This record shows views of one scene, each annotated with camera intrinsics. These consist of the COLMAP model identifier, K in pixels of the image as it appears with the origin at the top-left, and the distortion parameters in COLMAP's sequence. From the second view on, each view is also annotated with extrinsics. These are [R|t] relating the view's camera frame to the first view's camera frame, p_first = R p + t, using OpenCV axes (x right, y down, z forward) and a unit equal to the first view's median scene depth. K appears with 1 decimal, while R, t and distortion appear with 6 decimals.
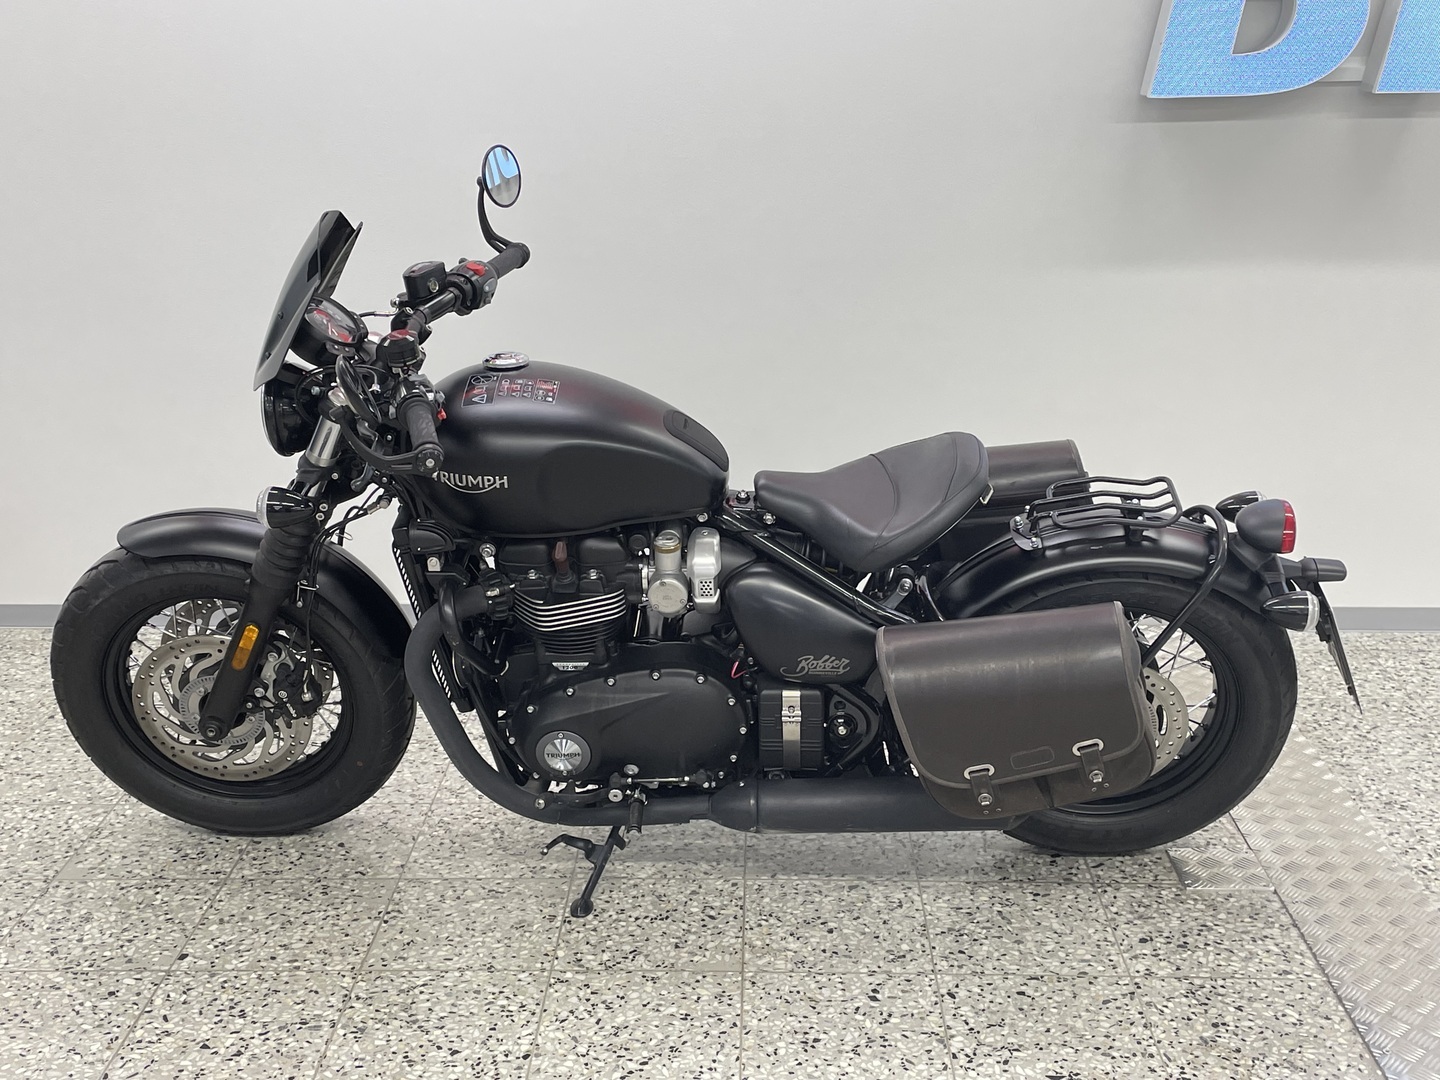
lens RADIAL K [[1715.1, 0, 721.7], [0, 1715.1, 547.8], [0, 0, 1]] dist [0.123772, -0.210100]
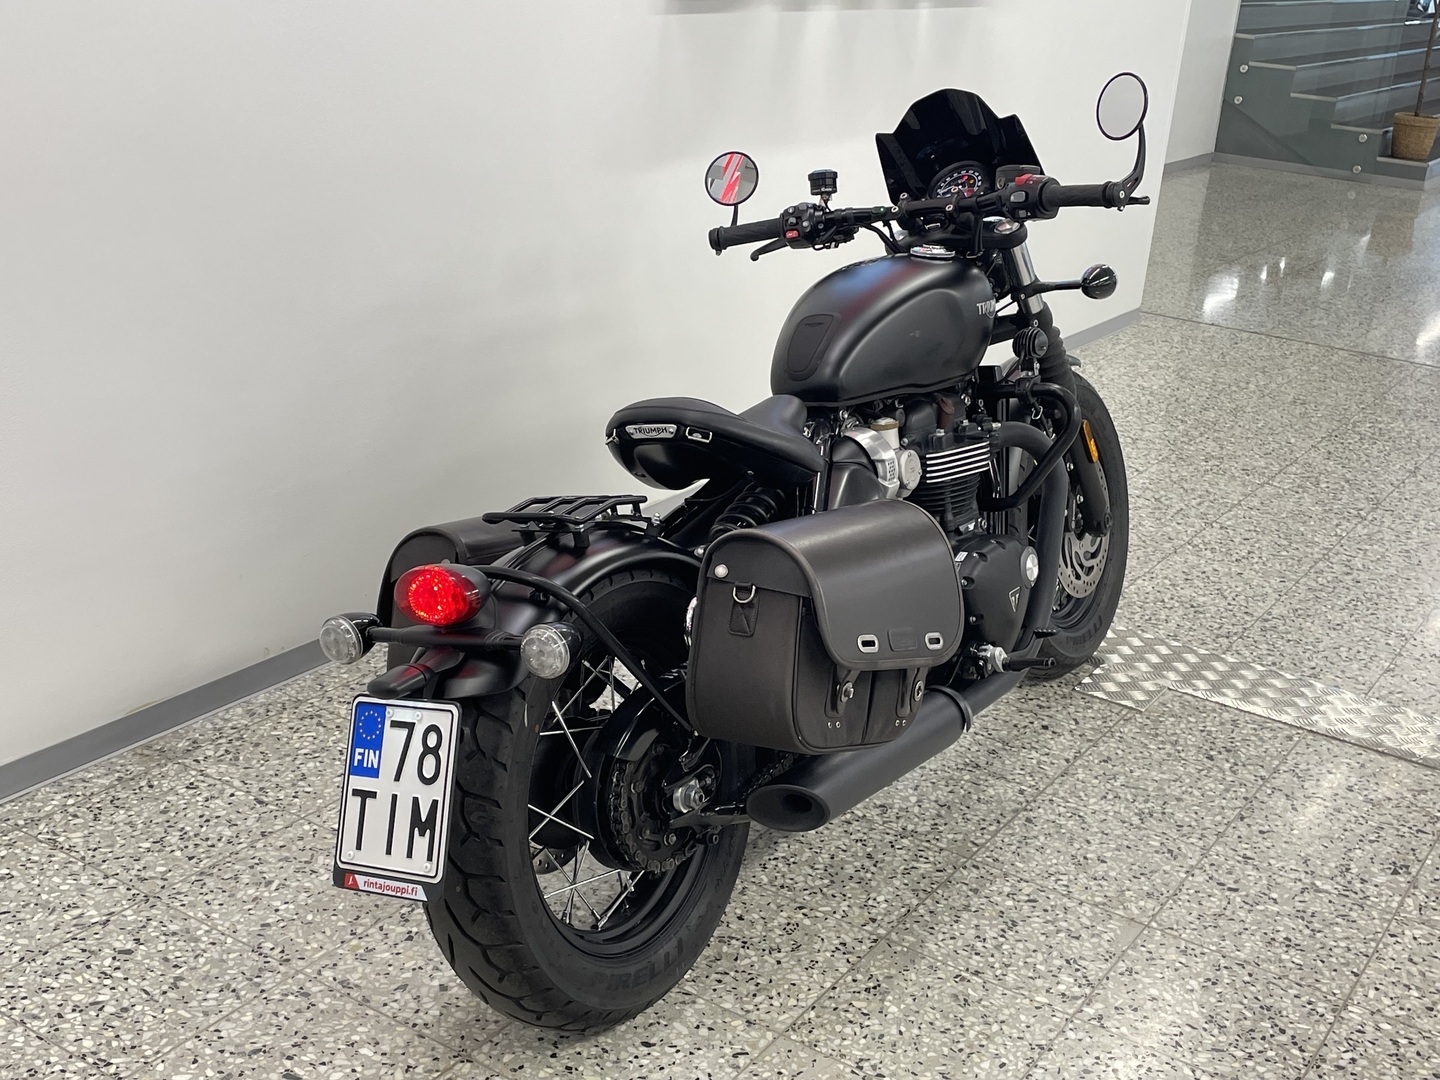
lens RADIAL K [[1733.8, 0, 720.4], [0, 1733.8, 544.6], [0, 0, 1]] dist [0.111656, -0.187652]
pose [[0.521221, -0.250237, 0.815911, -0.836280], [0.170537, 0.967303, 0.187726, -0.185454], [-0.836209, 0.041296, 0.546854, 0.618326]]
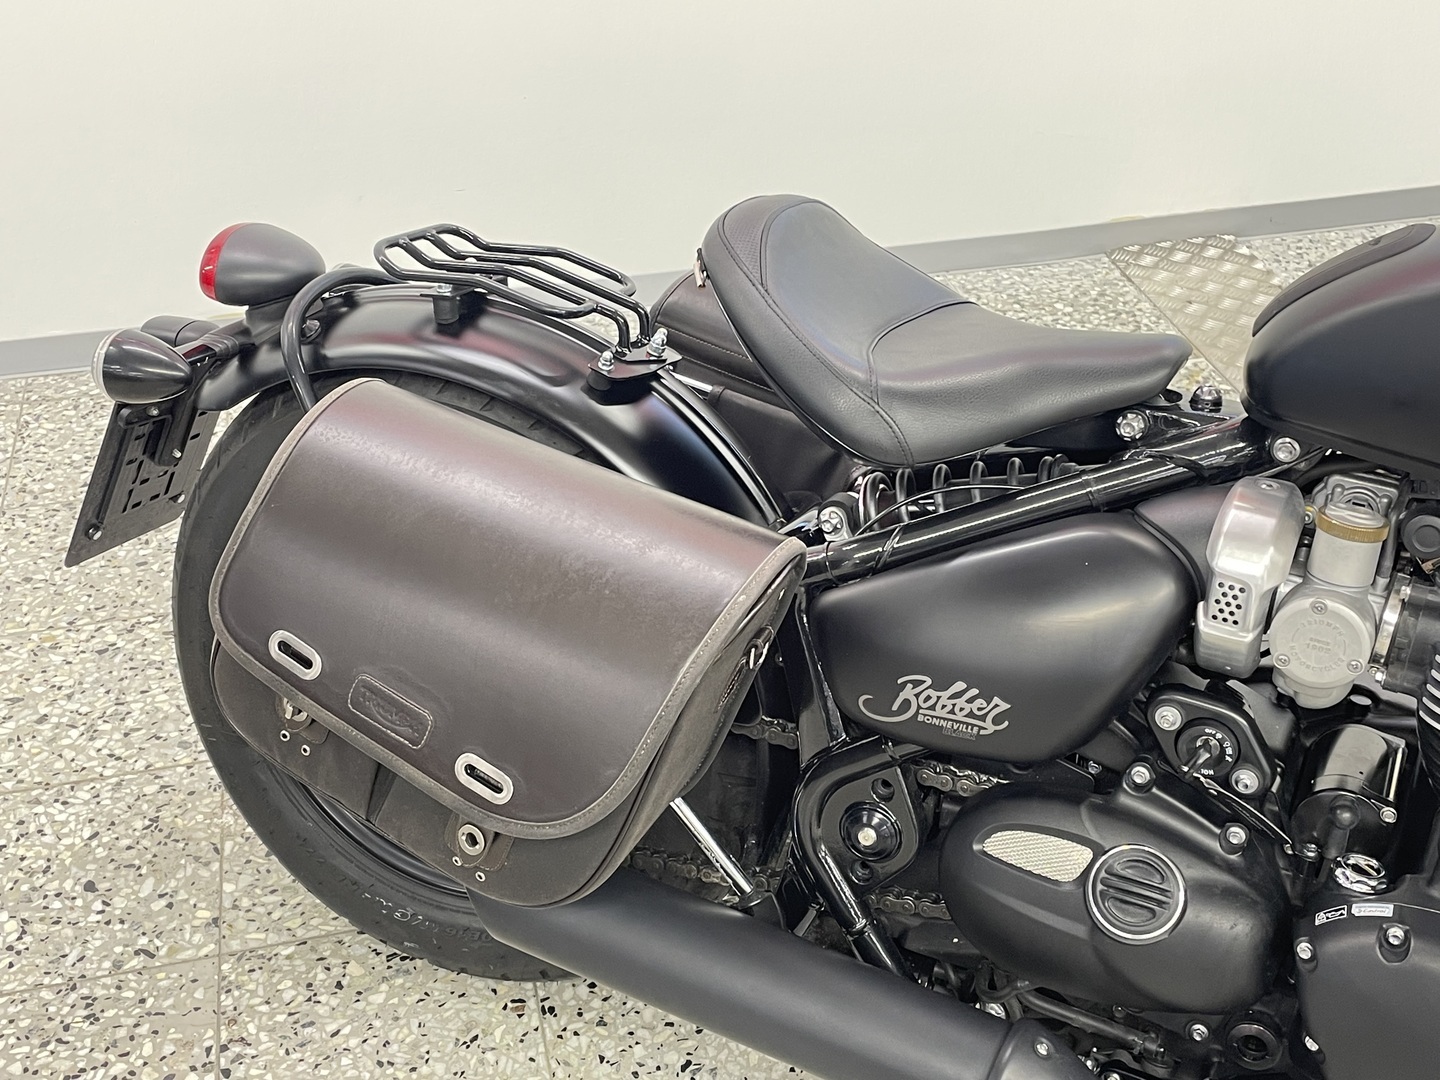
lens RADIAL K [[1744.3, 0, 728.1], [0, 1744.3, 513.1], [0, 0, 1]] dist [0.102688, -0.154647]
pose [[0.968707, -0.139691, 0.205165, -0.130063], [0.075300, 0.953034, 0.293354, -0.113916], [-0.236508, -0.268725, 0.933730, 0.480482]]
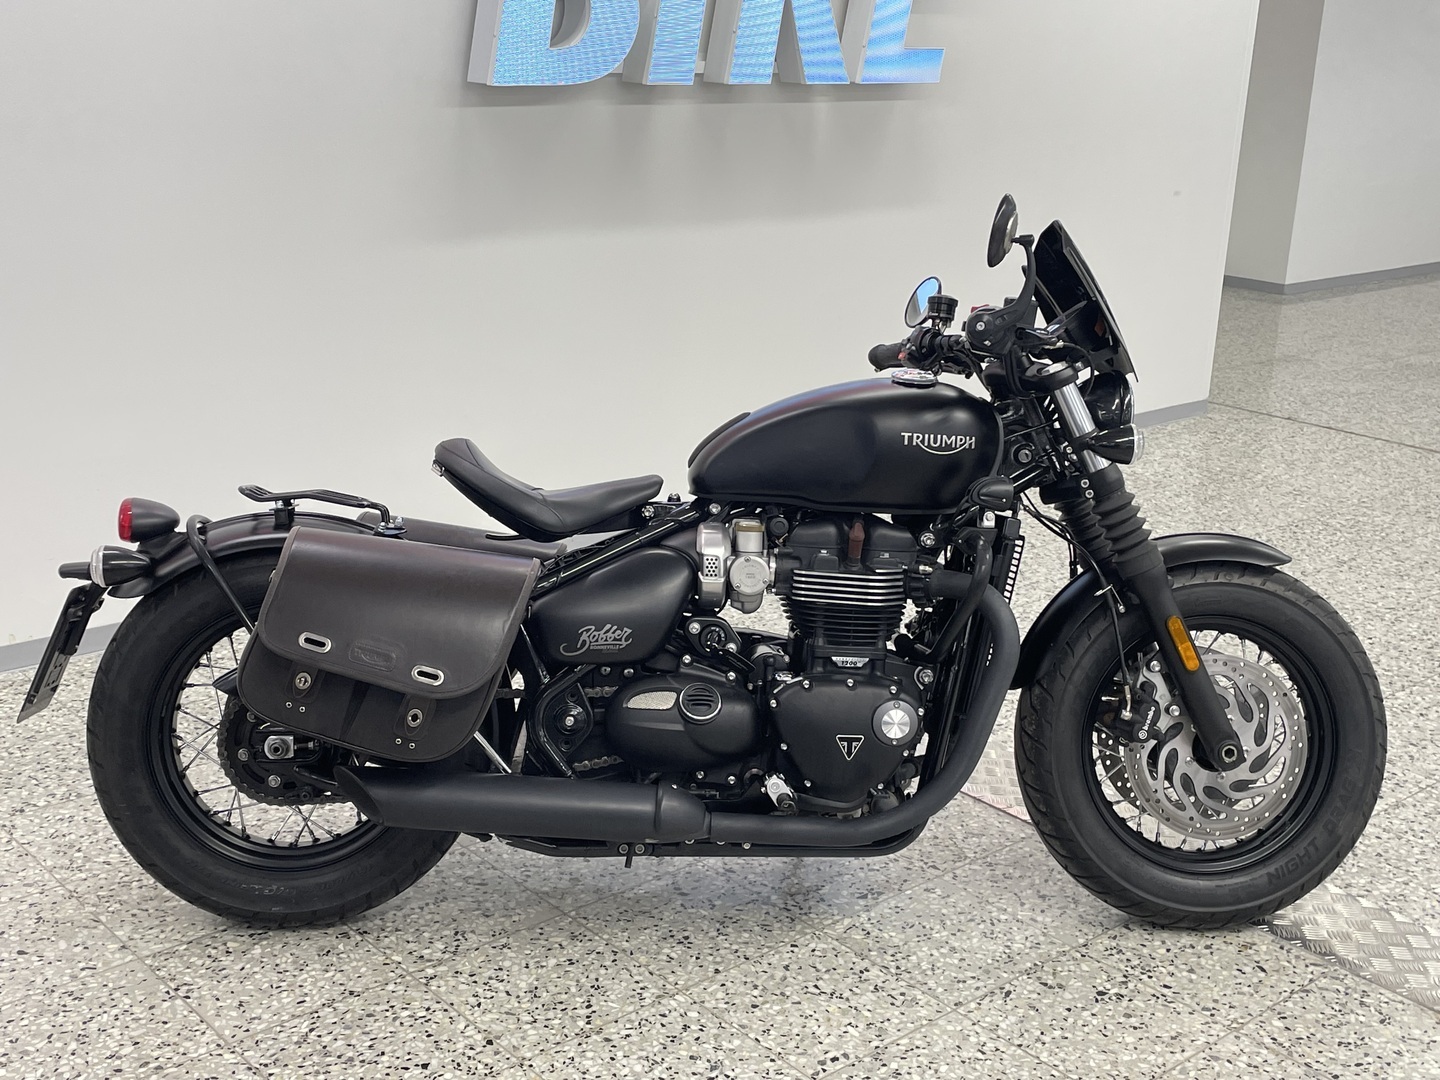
lens RADIAL K [[1733.8, 0, 720.4], [0, 1733.8, 544.6], [0, 0, 1]] dist [0.111656, -0.187652]
pose [[0.731047, -0.170865, 0.660587, -0.566619], [0.157251, 0.984267, 0.080563, -0.049855], [-0.663960, 0.044983, 0.746414, 0.111599]]
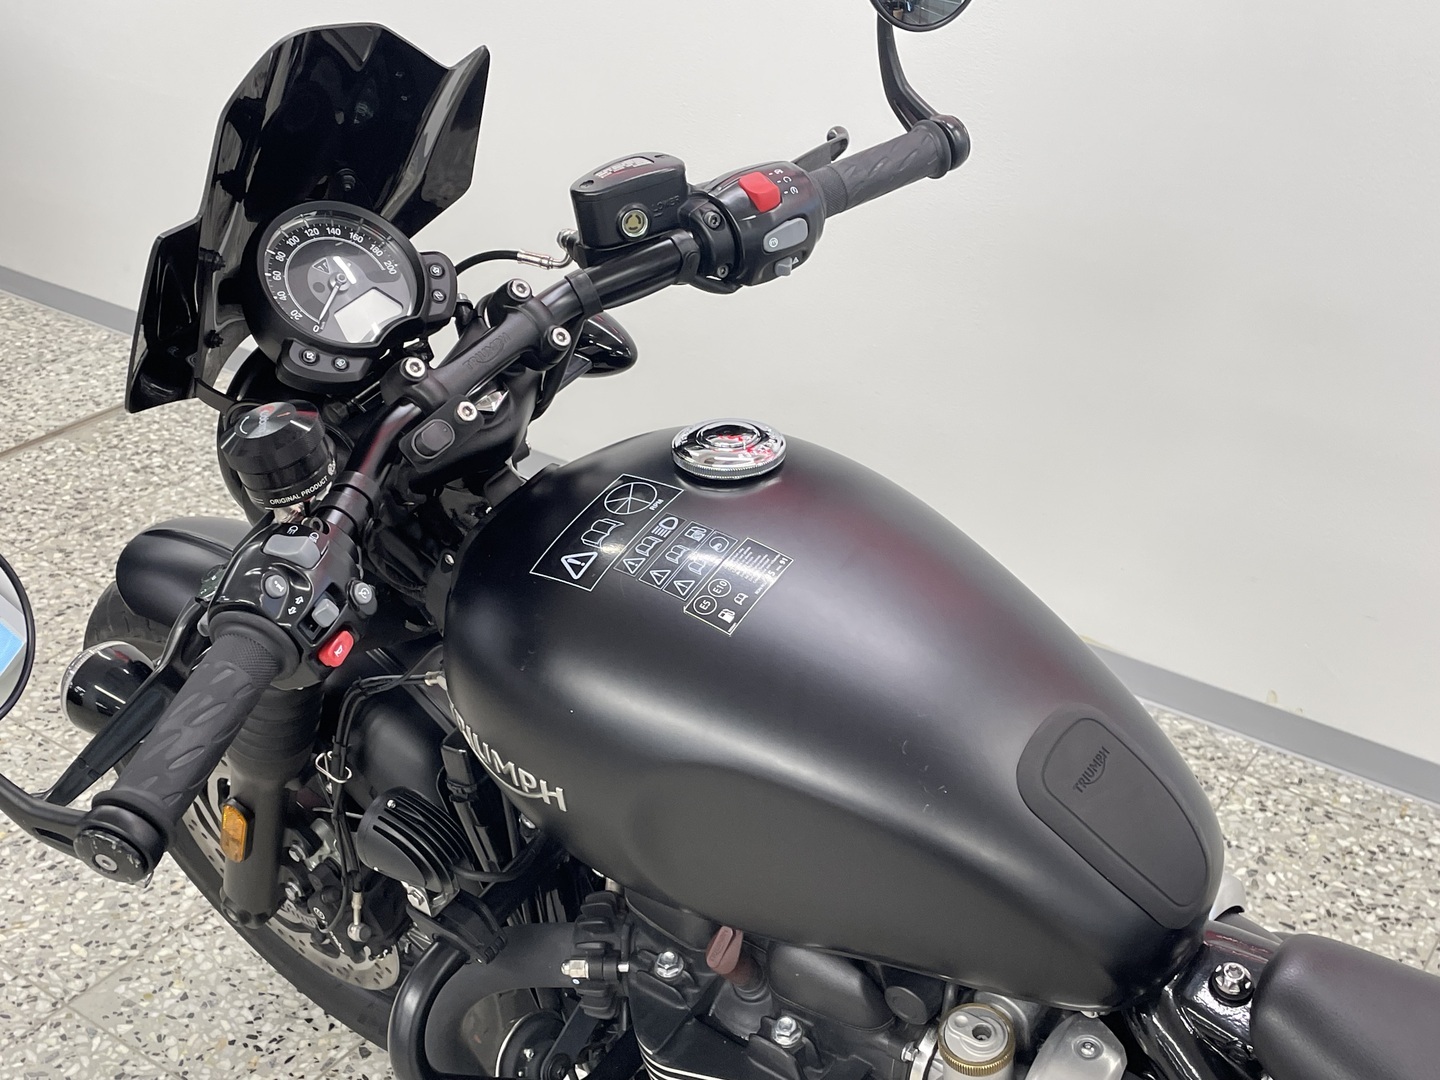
lens RADIAL K [[1763.7, 0, 685.5], [0, 1763.7, 543.2], [0, 0, 1]] dist [0.064031, -0.045161]
pose [[0.825538, 0.292454, -0.482656, 0.069297], [-0.190187, 0.949393, 0.249965, -0.184977], [0.531333, -0.114560, 0.839381, 0.635012]]
